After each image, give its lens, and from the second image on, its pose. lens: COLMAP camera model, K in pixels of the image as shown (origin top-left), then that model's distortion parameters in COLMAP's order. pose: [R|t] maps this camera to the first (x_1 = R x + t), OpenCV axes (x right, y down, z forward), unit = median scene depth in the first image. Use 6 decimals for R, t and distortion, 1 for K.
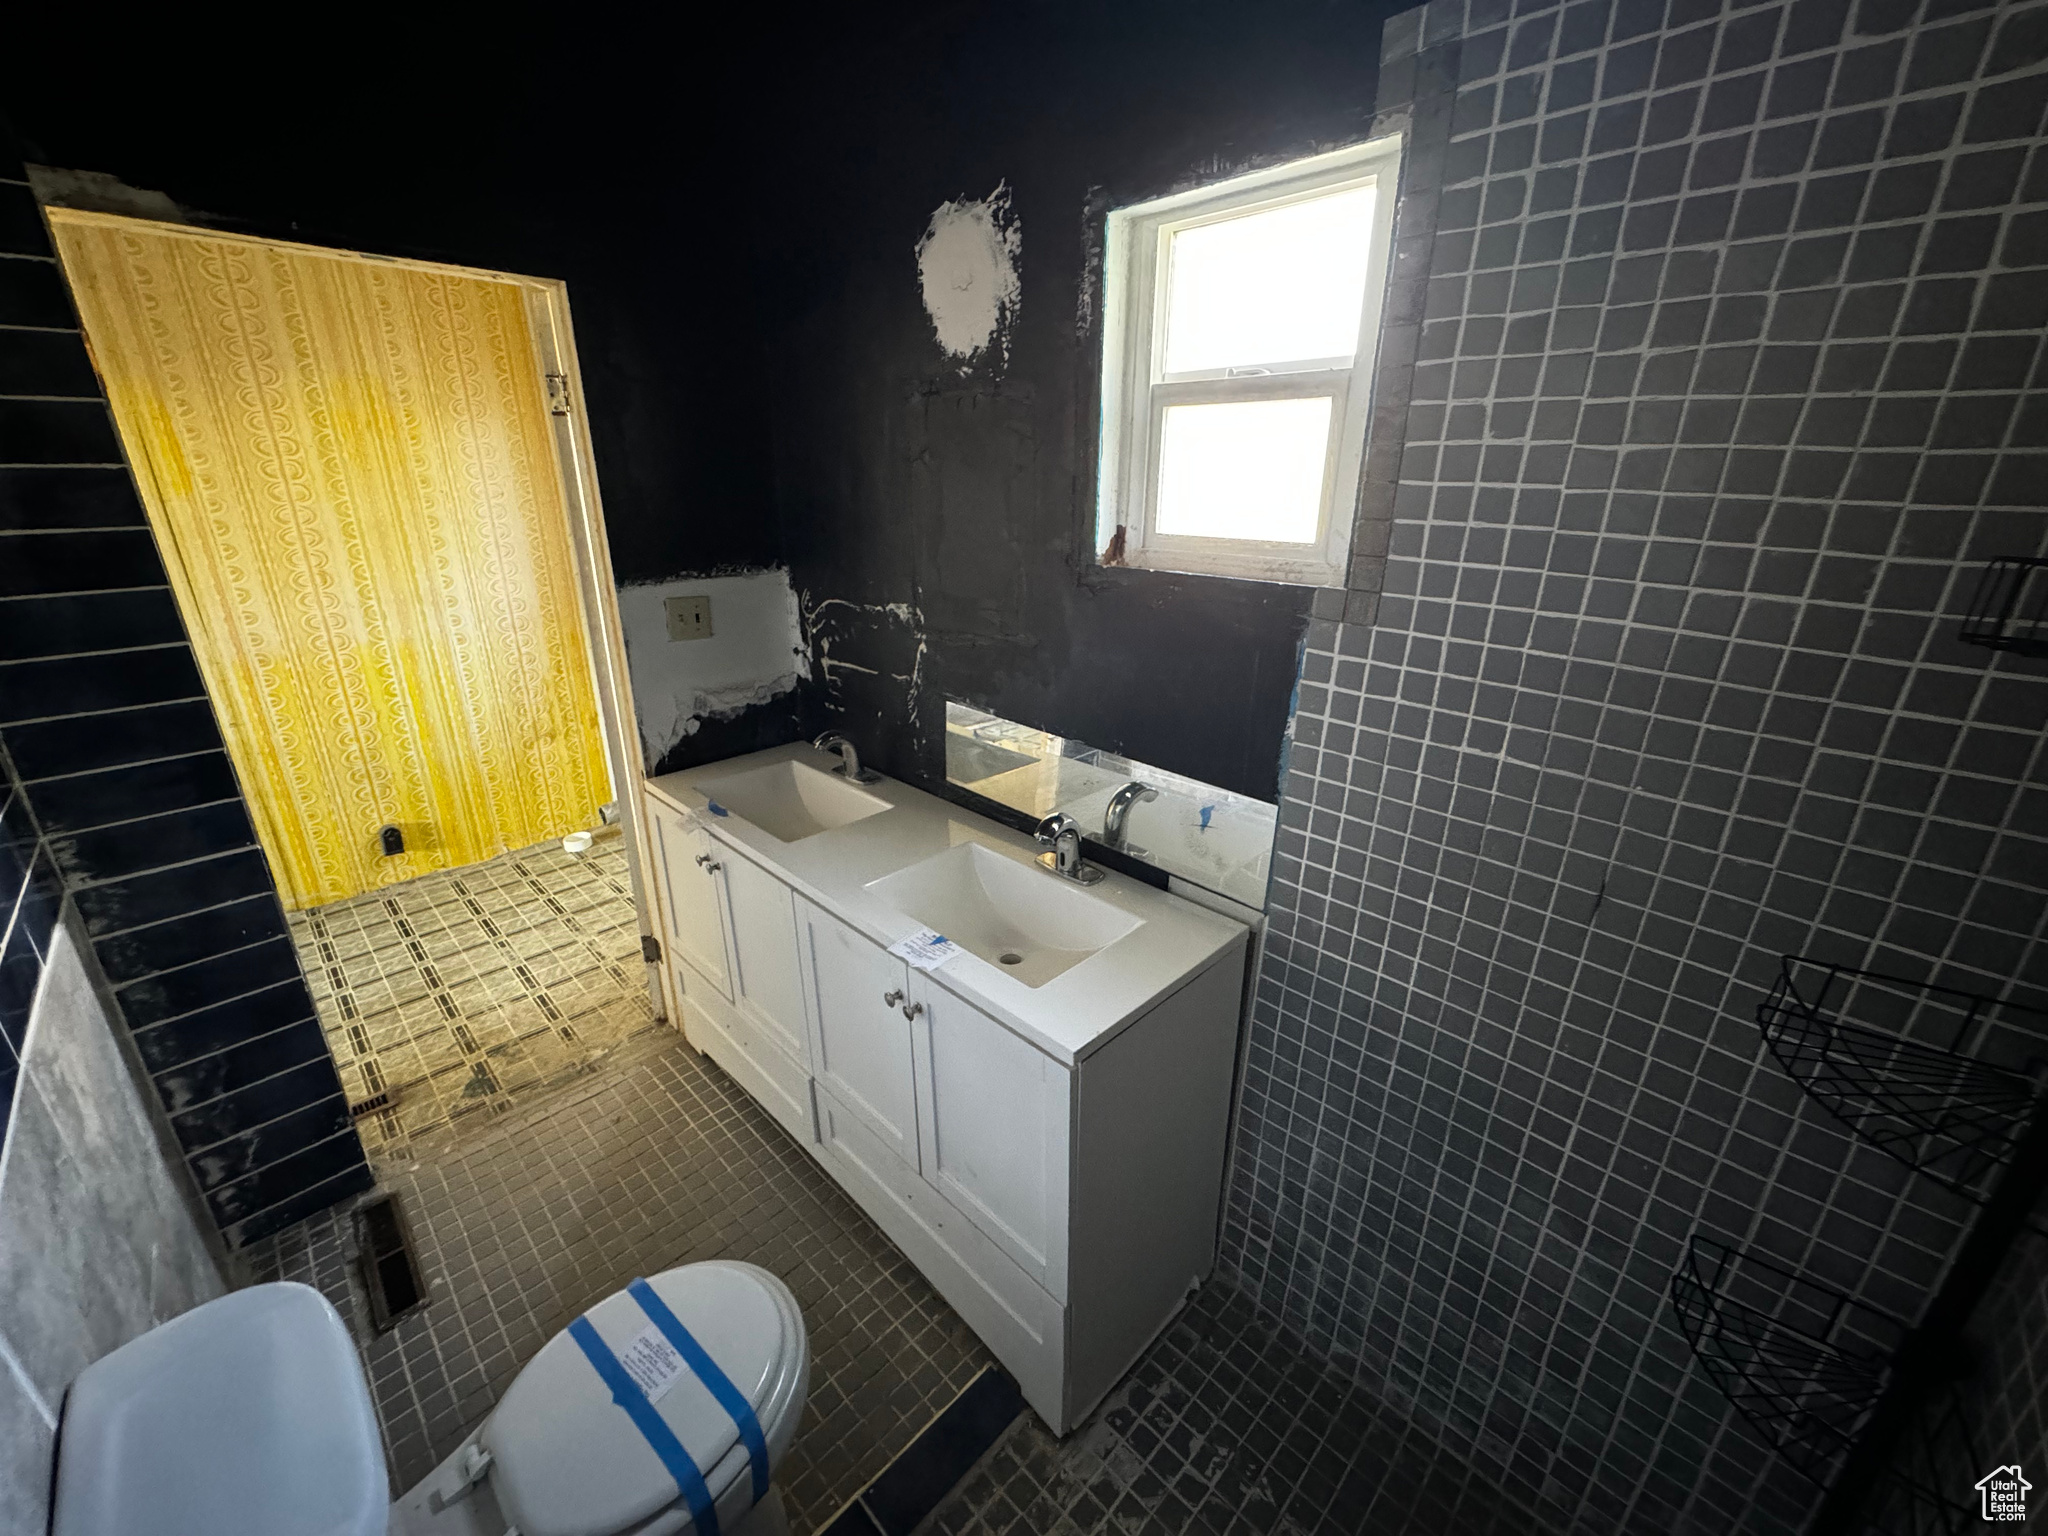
lens RADIAL K [[817.4, 0, 1018.1], [0, 817.4, 763.3], [0, 0, 1]] dist [0.000234, 0.000123]
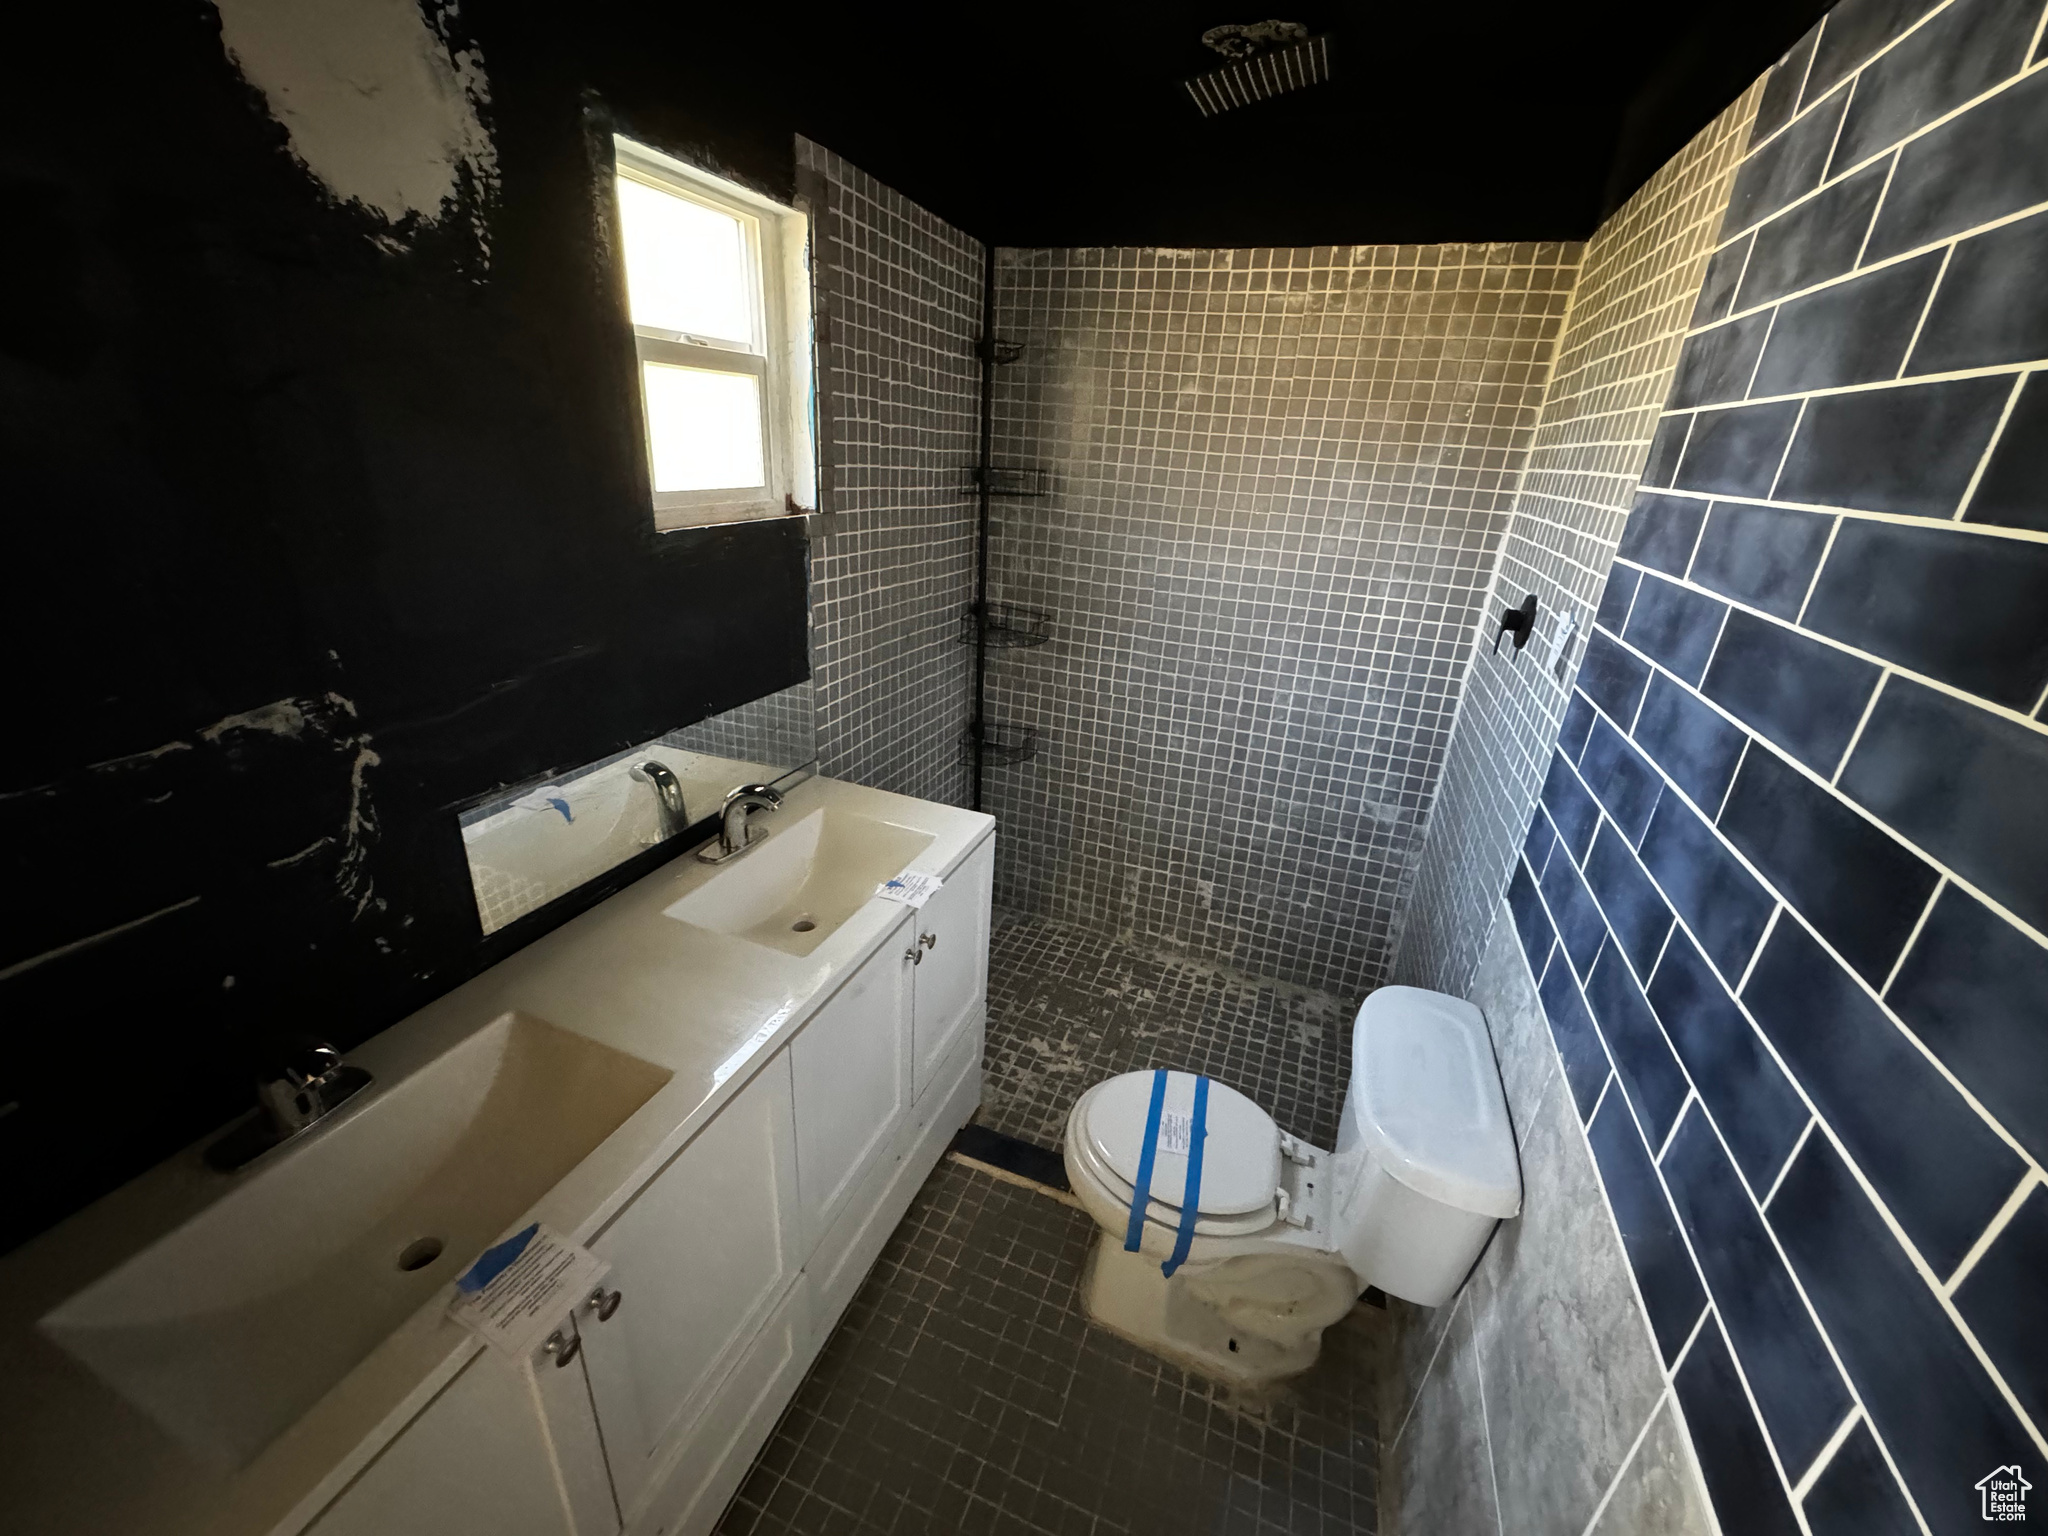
lens RADIAL K [[817.4, 0, 1019.0], [0, 817.4, 770.6], [0, 0, 1]] dist [0.000234, 0.000123]
pose [[-0.403324, -0.369210, 0.837266, -1.092474], [0.258350, 0.831817, 0.491259, -0.427621], [-0.877830, 0.414444, -0.240106, 1.136854]]
